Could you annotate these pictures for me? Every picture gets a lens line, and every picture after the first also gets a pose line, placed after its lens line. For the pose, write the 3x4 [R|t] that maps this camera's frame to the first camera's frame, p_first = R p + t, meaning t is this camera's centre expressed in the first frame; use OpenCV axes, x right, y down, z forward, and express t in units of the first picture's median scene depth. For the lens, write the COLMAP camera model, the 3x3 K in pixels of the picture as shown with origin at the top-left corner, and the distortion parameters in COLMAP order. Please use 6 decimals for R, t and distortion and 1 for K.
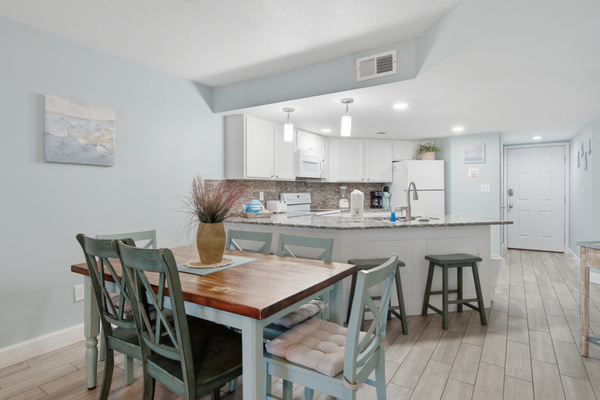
lens RADIAL K [[324.7, 0, 300.8], [0, 324.7, 196.0], [0, 0, 1]] dist [-0.005399, 0.001757]
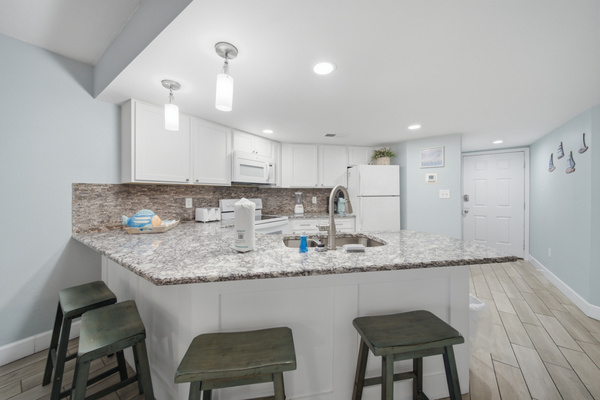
lens RADIAL K [[212.5, 0, 299.1], [0, 212.5, 197.2], [0, 0, 1]] dist [-0.001616, -0.000189]
pose [[0.998935, 0.002623, -0.046076, 0.173057], [-0.002773, 0.999991, -0.003191, -0.012156], [0.046067, 0.003315, 0.998933, 0.356551]]
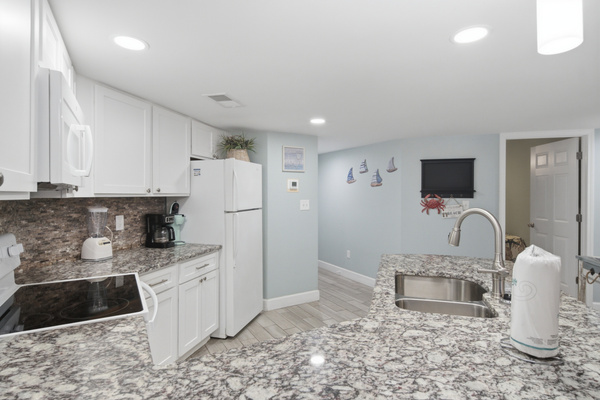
lens RADIAL K [[324.7, 0, 303.1], [0, 324.7, 197.8], [0, 0, 1]] dist [-0.005399, 0.001757]
pose [[0.464994, -0.002064, 0.885312, -0.114565], [0.013554, 0.999897, -0.004788, -0.036939], [-0.885210, 0.014226, 0.464974, 0.617141]]
